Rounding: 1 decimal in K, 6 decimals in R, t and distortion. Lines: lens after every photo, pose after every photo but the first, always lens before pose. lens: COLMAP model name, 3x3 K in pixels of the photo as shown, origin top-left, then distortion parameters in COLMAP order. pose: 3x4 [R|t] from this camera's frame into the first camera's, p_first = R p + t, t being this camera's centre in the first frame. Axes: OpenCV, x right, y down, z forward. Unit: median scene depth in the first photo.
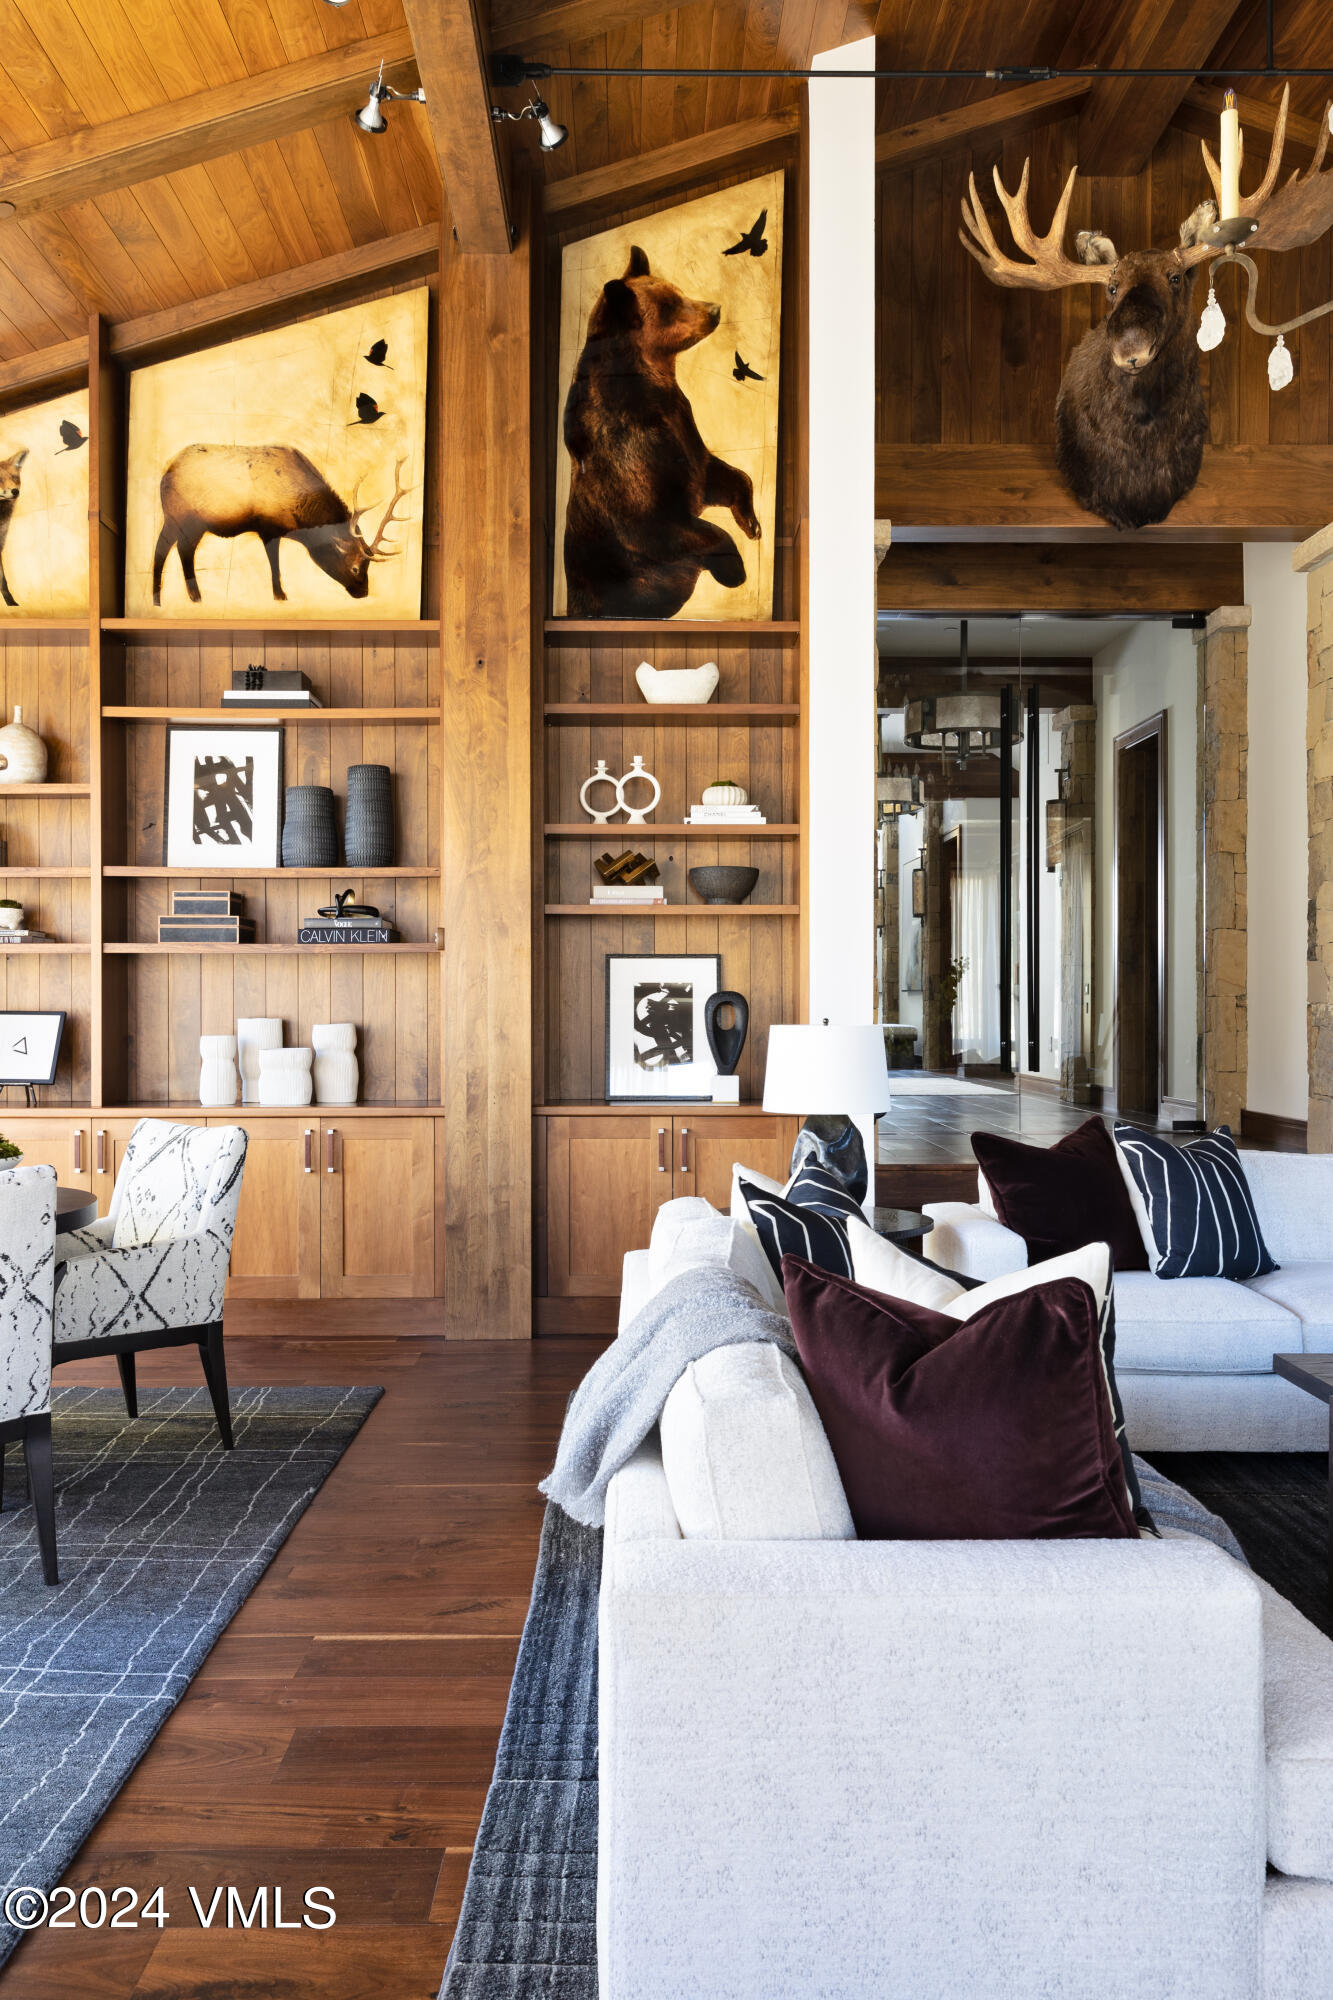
lens RADIAL K [[1547.7, 0, 666.5], [0, 1547.7, 1000.0], [0, 0, 1]] dist [0.025549, 0.000634]
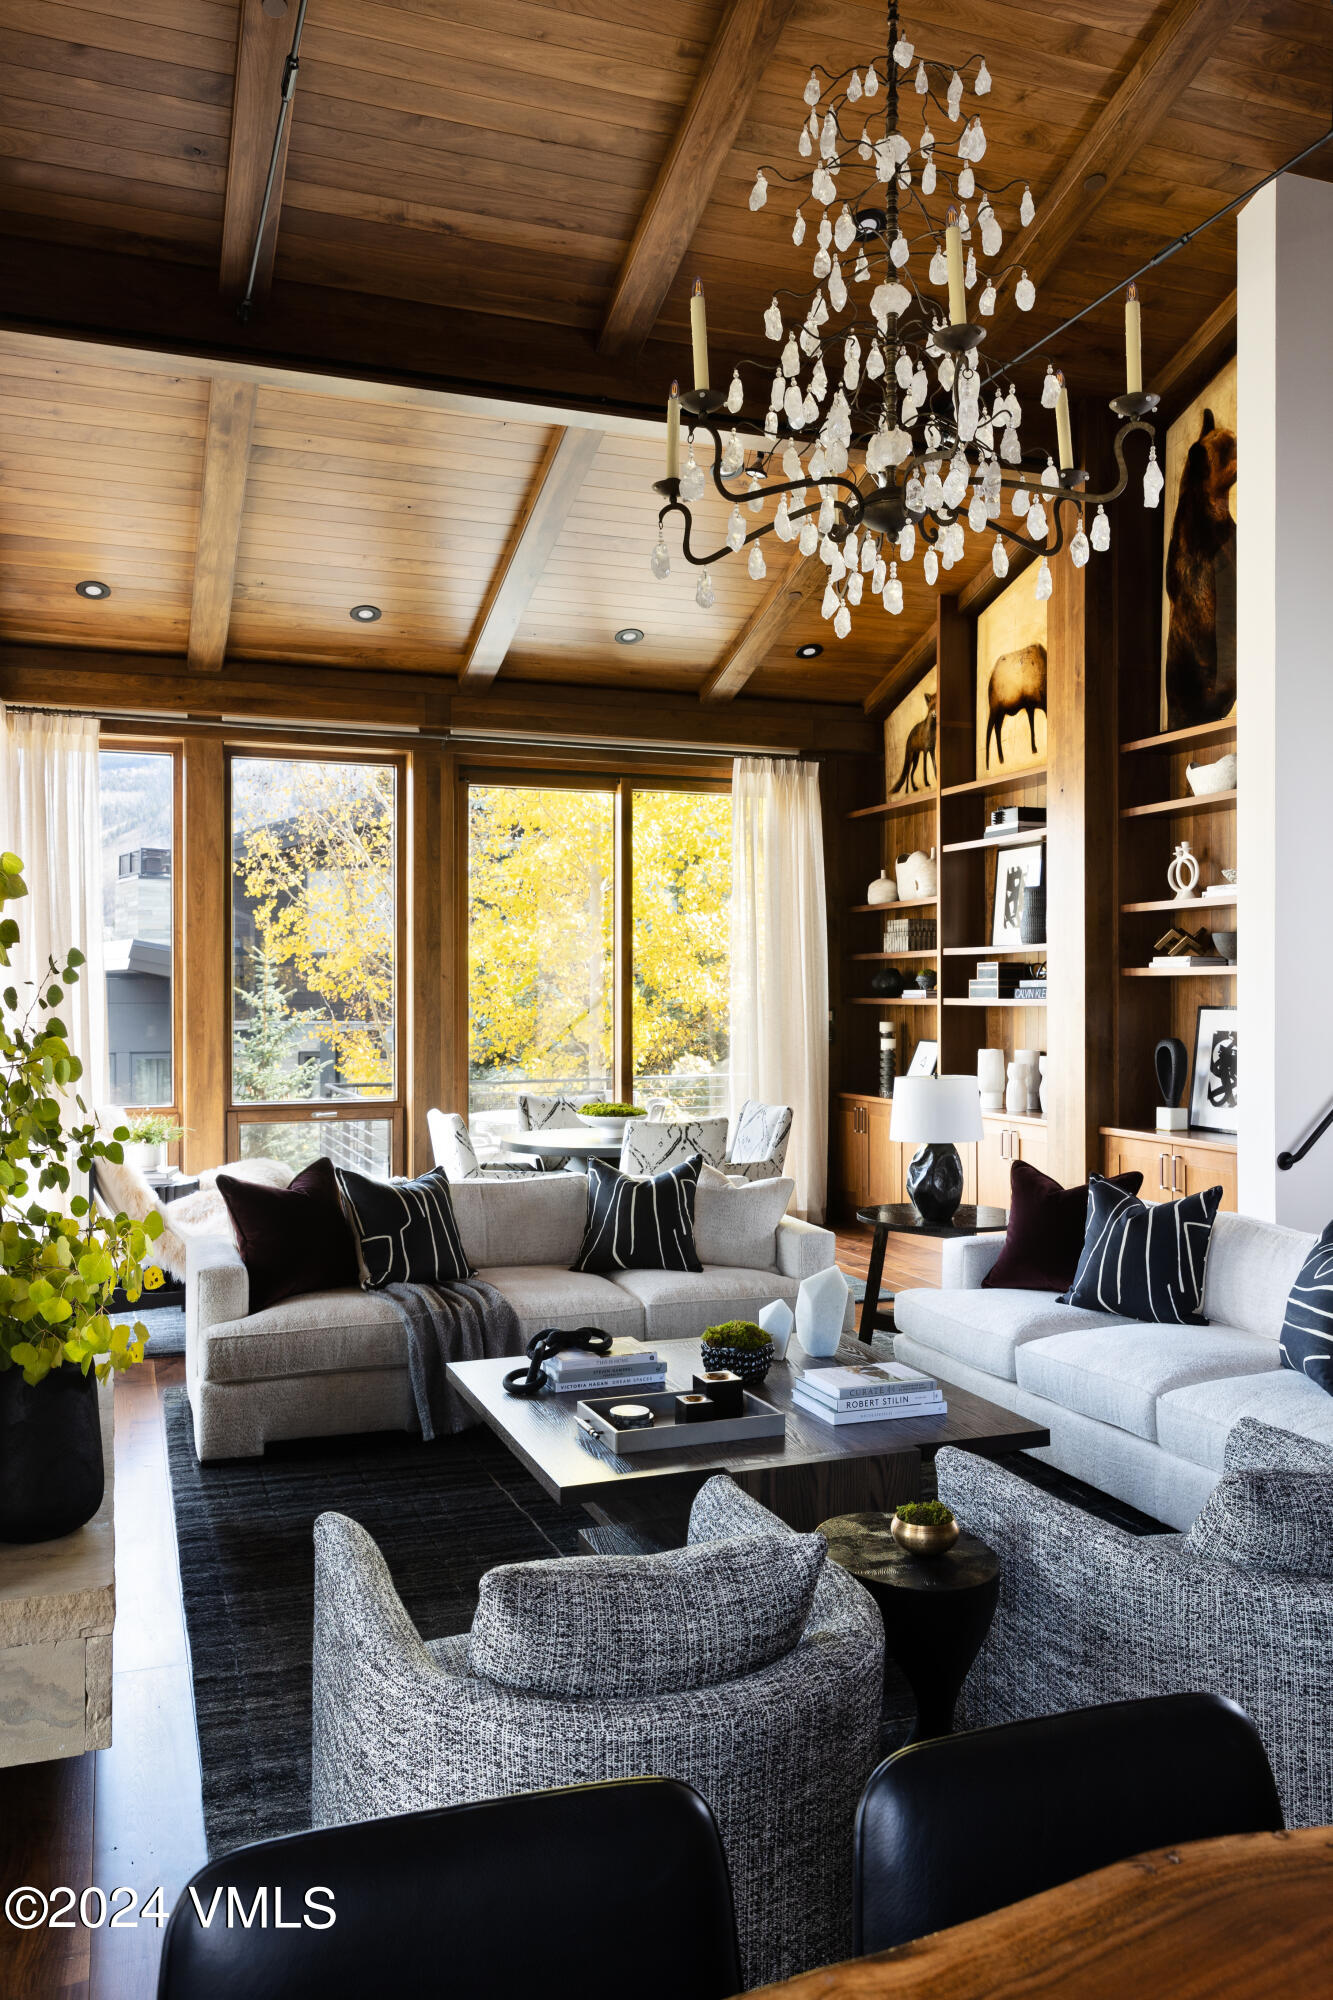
lens RADIAL K [[1547.7, 0, 666.5], [0, 1547.7, 1000.0], [0, 0, 1]] dist [0.025549, 0.000634]
pose [[0.332416, 0.003100, -0.943128, 0.962106], [0.003049, 0.999986, 0.004361, -0.041226], [0.943128, -0.004325, 0.332402, 0.217702]]
